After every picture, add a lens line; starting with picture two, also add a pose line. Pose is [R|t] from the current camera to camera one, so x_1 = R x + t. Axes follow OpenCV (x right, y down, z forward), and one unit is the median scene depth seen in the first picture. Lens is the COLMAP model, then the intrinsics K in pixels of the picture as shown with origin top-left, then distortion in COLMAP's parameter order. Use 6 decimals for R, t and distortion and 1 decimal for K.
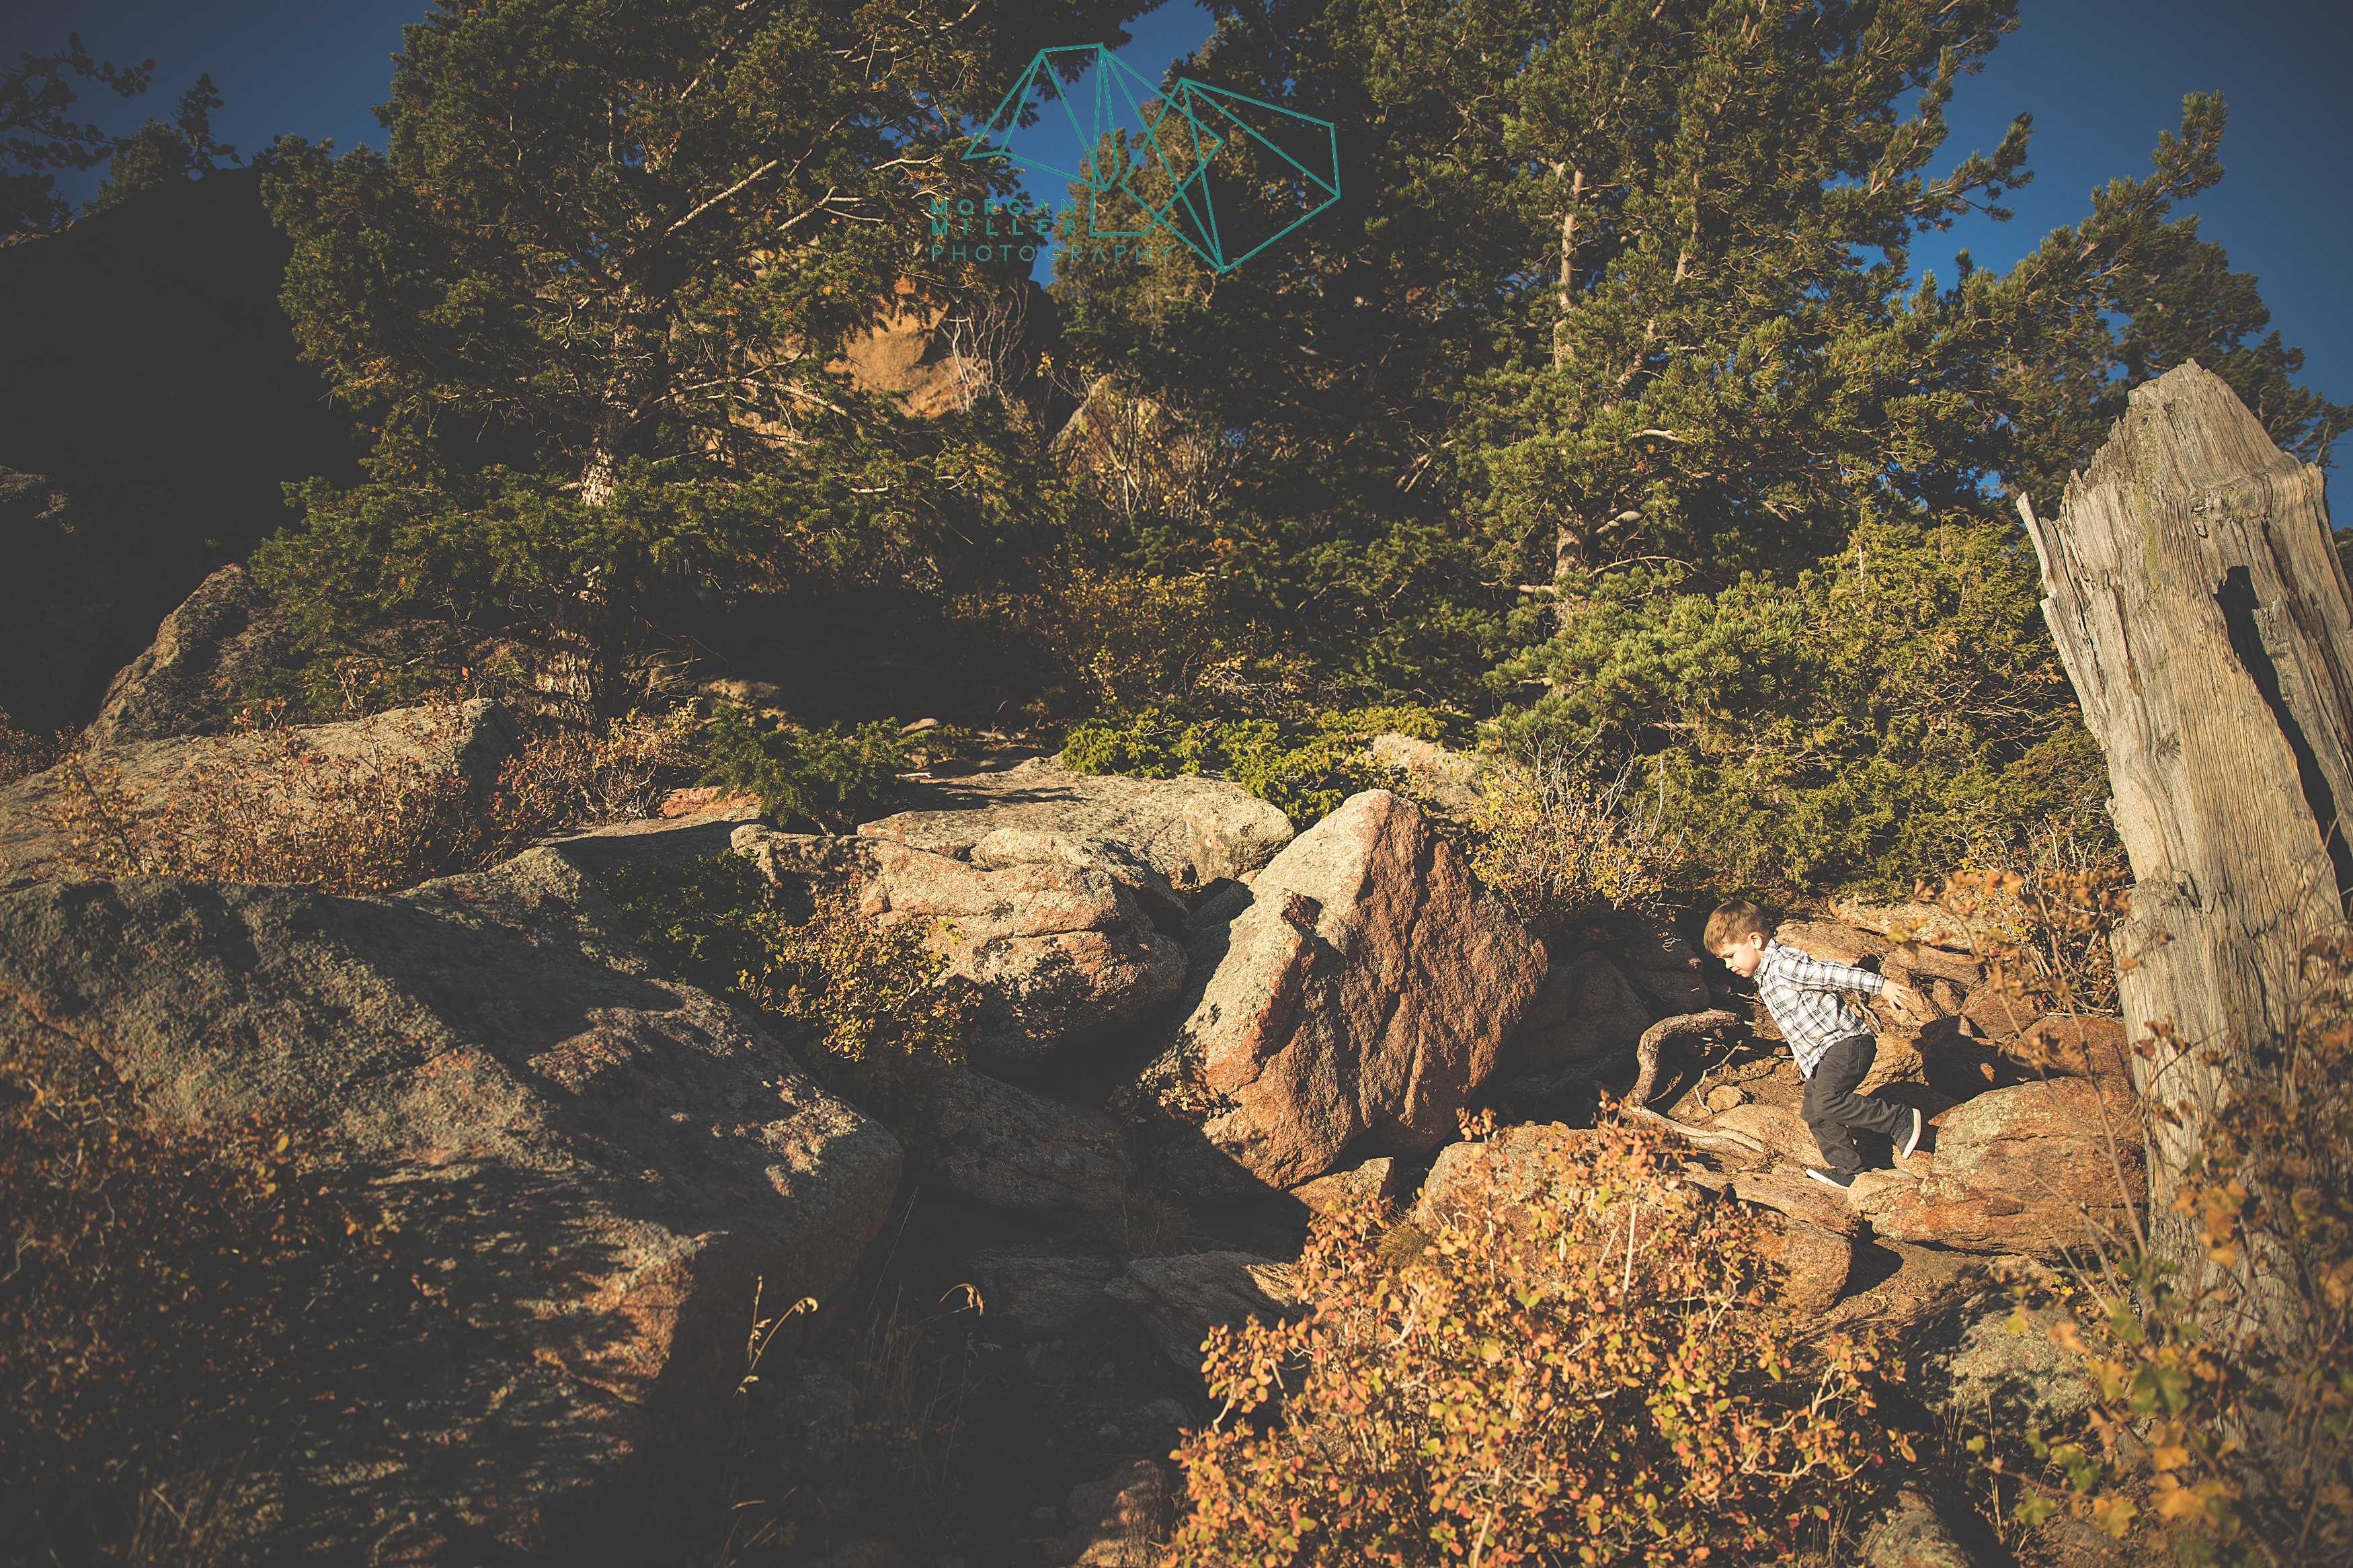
lens RADIAL K [[1601.0, 0, 1176.9], [0, 1601.0, 783.9], [0, 0, 1]] dist [-0.111277, 0.084803]
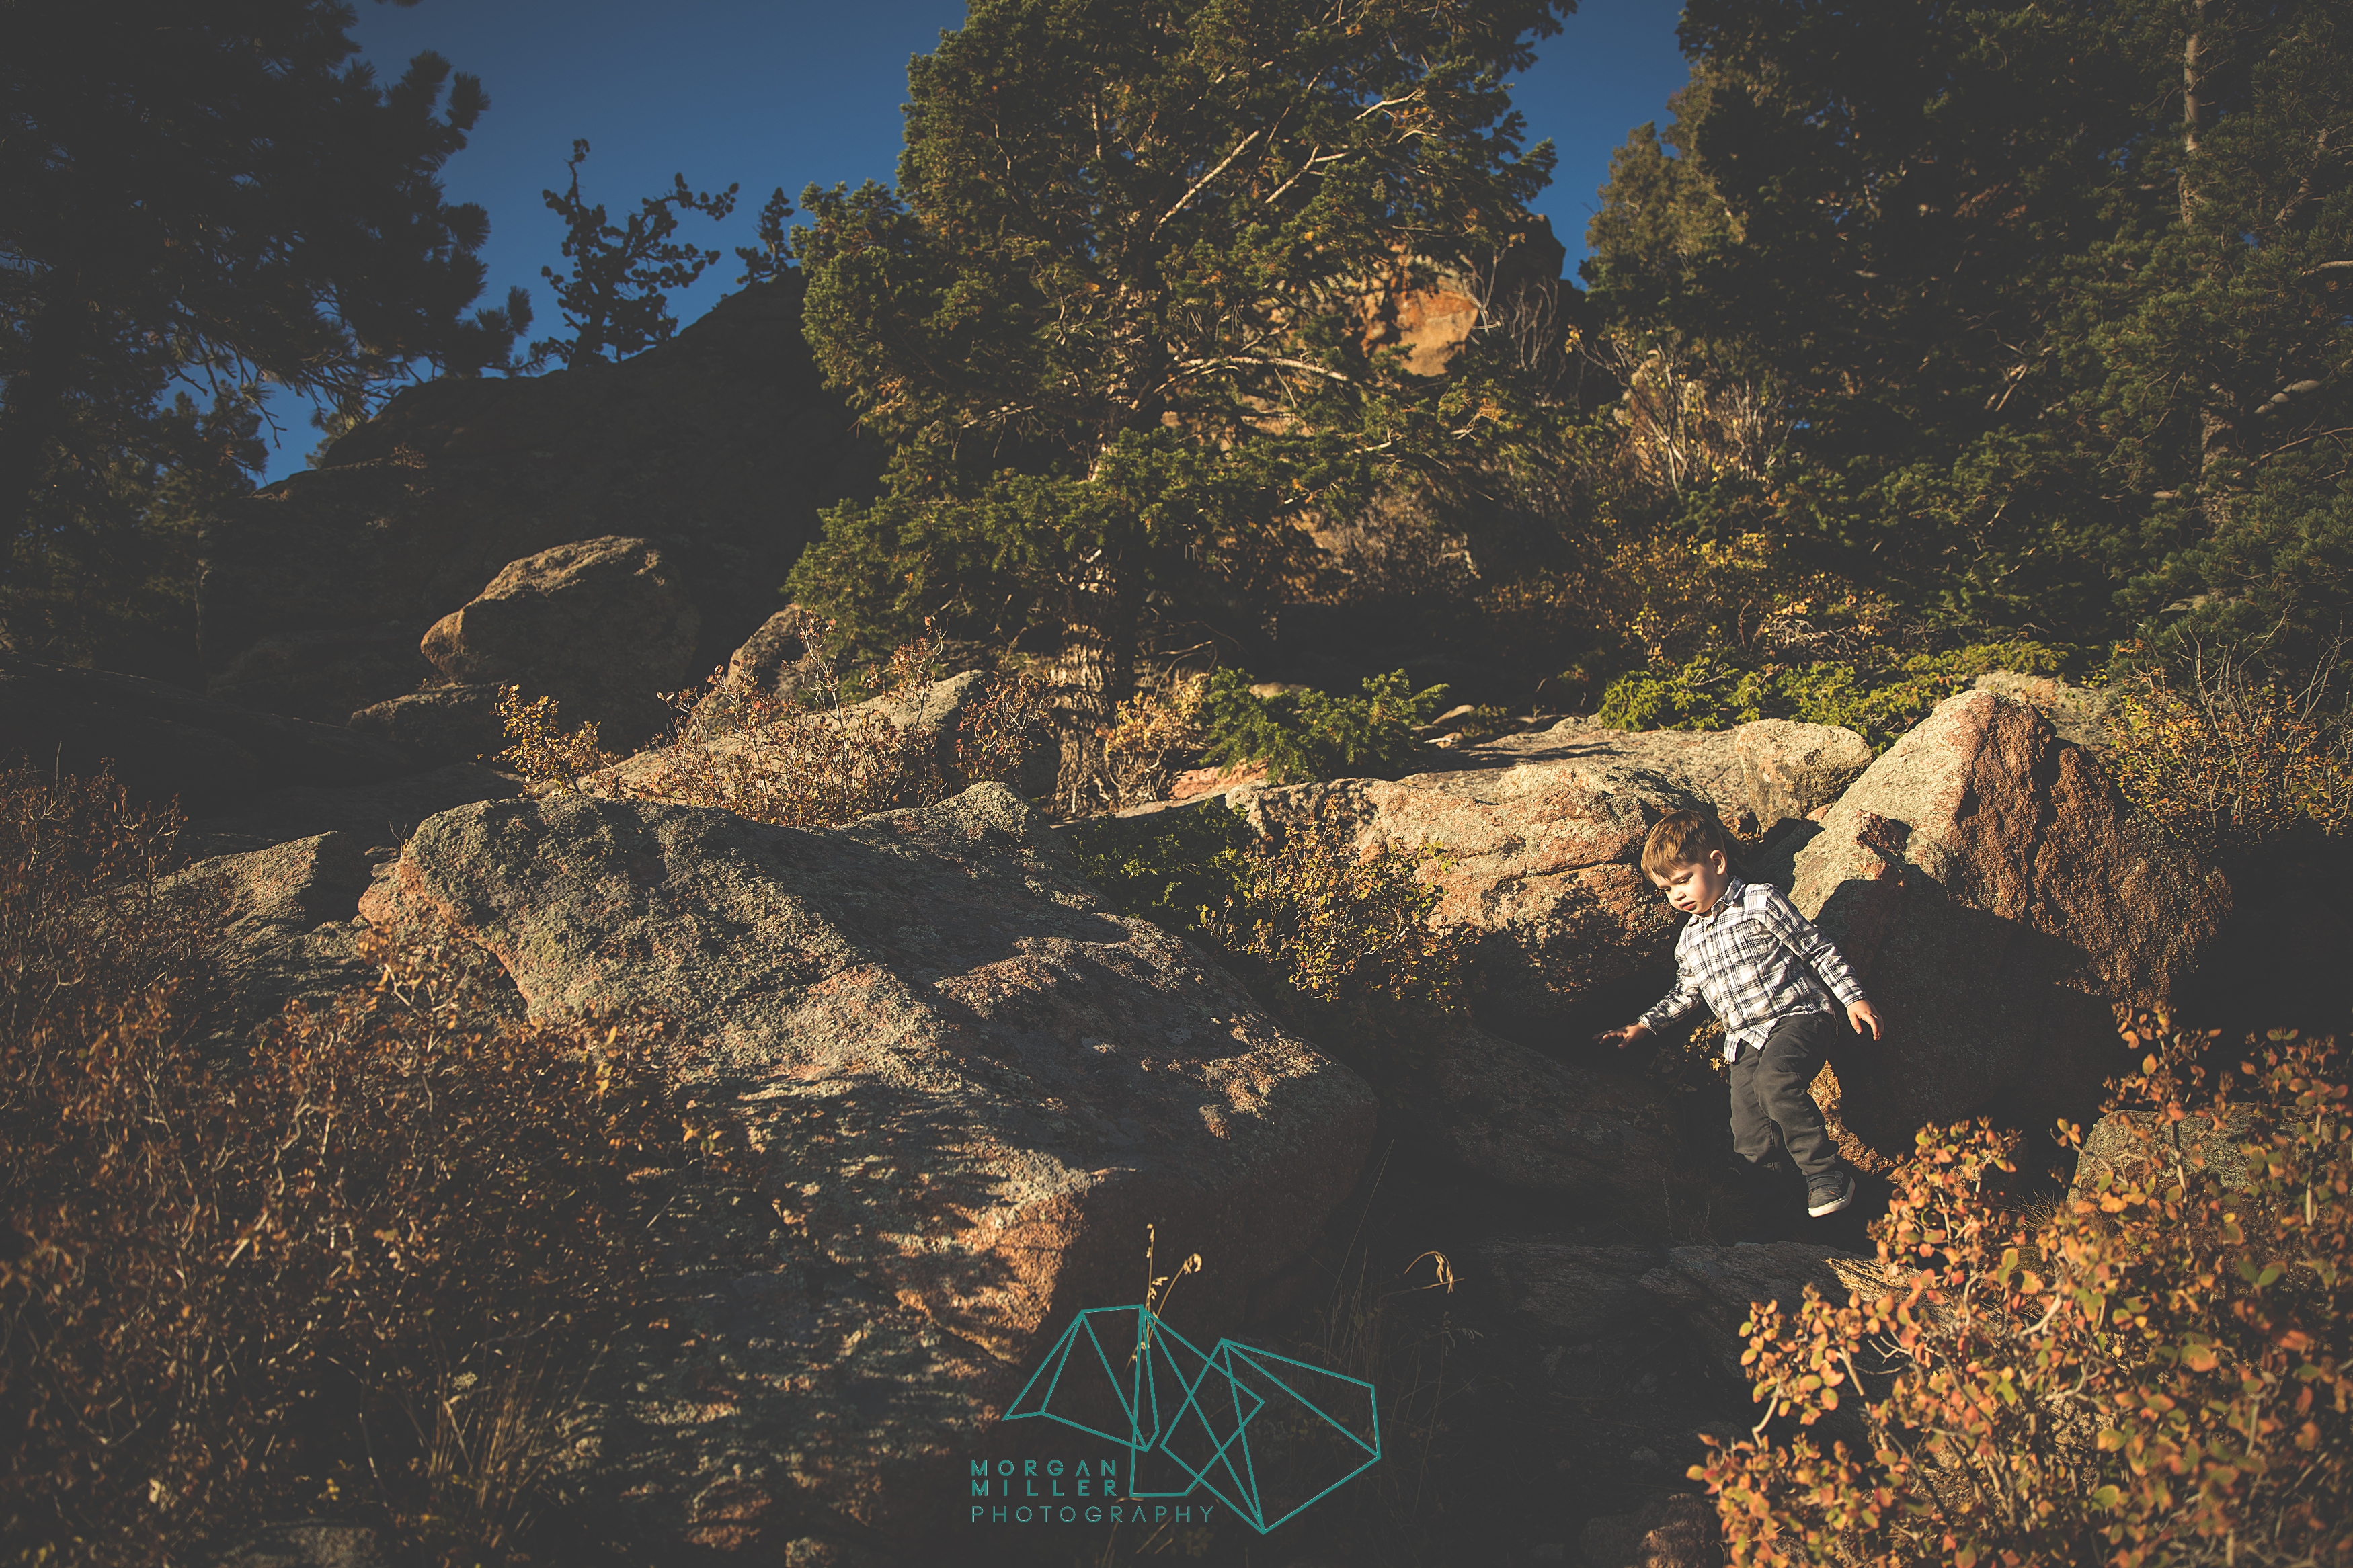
lens RADIAL K [[1601.0, 0, 1174.5], [0, 1601.0, 781.8], [0, 0, 1]] dist [-0.111277, 0.084803]
pose [[0.935337, -0.058716, -0.348850, 0.020036], [0.048337, 0.998093, -0.038391, 0.063970], [0.350439, 0.019046, 0.936392, 0.124560]]
